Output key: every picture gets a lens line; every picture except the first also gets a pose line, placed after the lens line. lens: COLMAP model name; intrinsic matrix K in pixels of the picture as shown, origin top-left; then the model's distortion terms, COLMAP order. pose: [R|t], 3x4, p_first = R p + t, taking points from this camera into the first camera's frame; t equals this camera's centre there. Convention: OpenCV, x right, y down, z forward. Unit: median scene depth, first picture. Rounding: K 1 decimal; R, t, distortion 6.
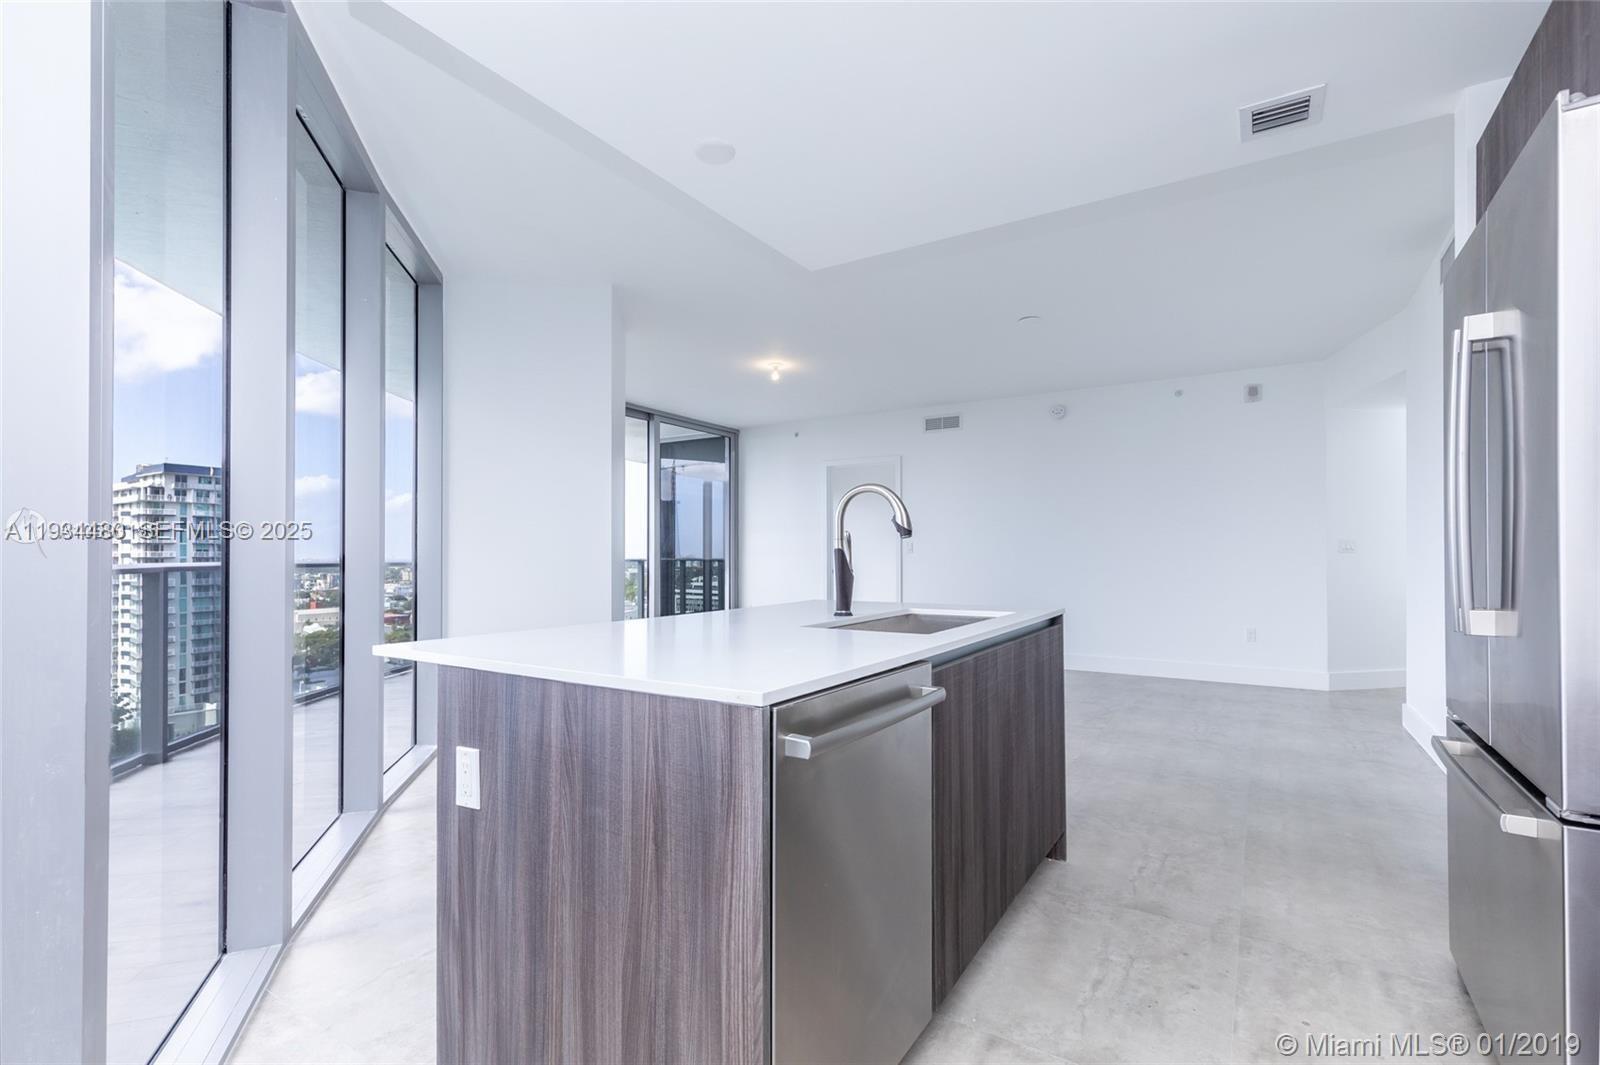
lens RADIAL K [[744.2, 0, 821.1], [0, 744.2, 546.7], [0, 0, 1]] dist [0.014319, -0.002156]
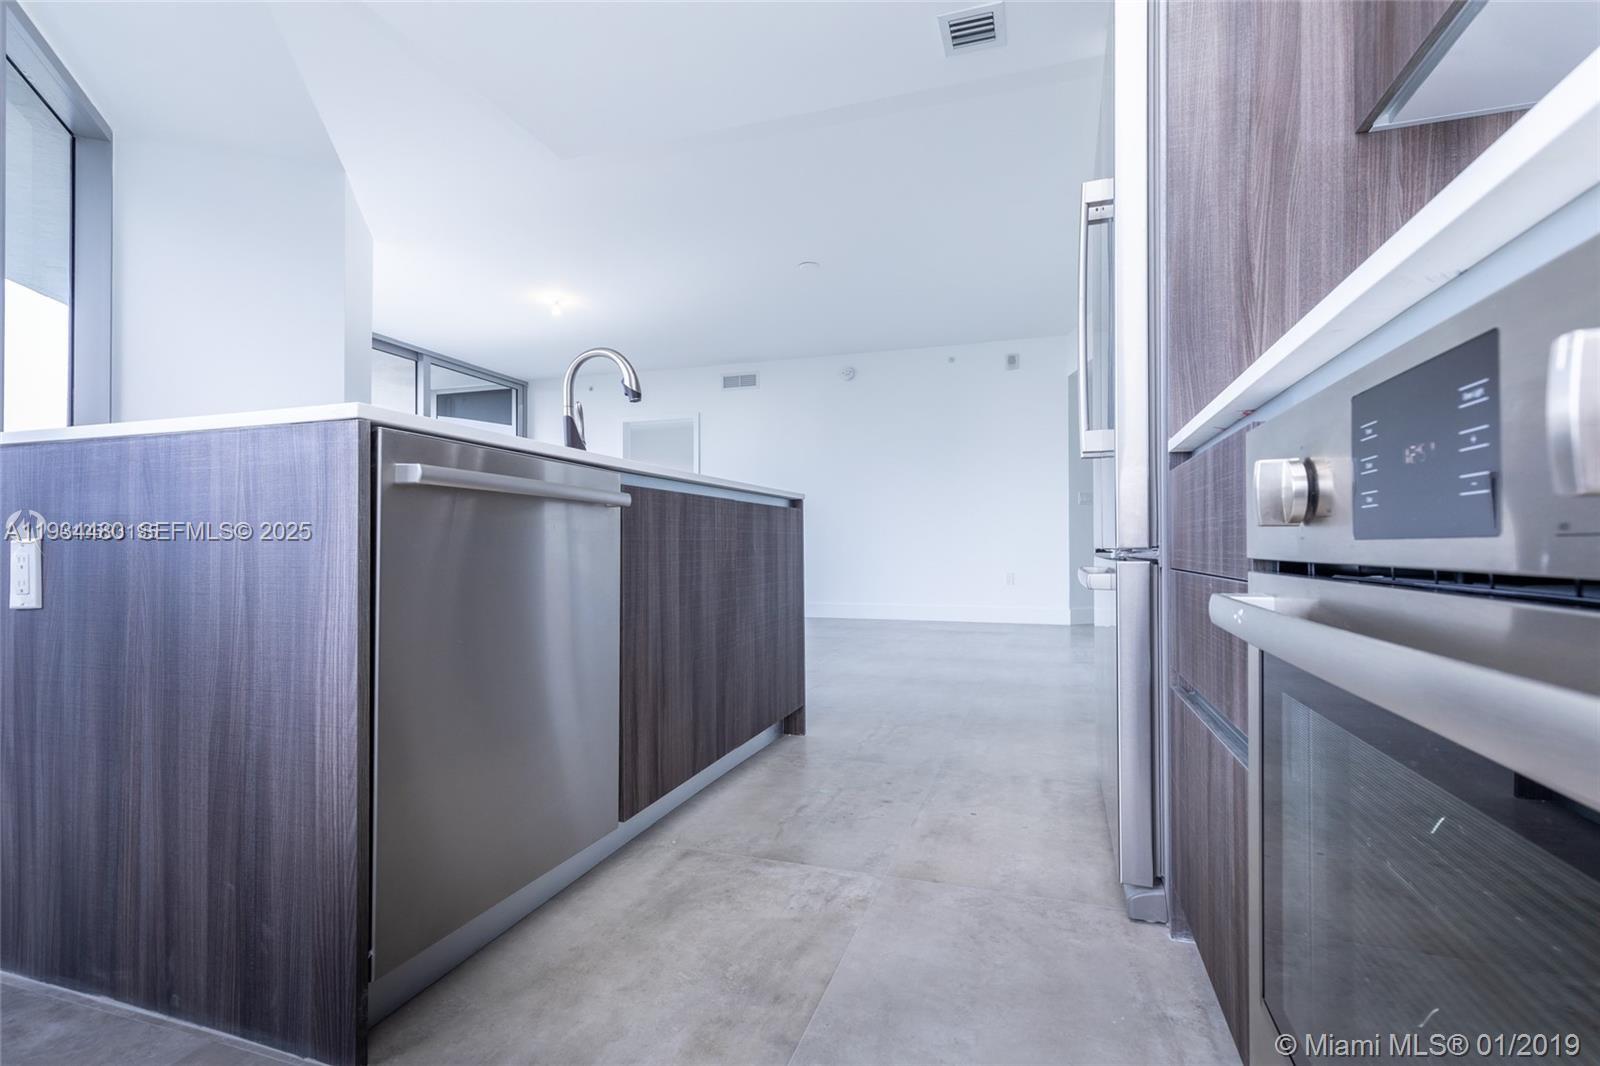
lens RADIAL K [[744.2, 0, 841.2], [0, 744.2, 550.7], [0, 0, 1]] dist [0.014319, -0.002156]
pose [[0.969377, 0.003090, 0.245558, 0.166239], [-0.002098, 0.999989, -0.004302, 0.230135], [-0.245568, 0.003655, 0.969372, -0.035707]]
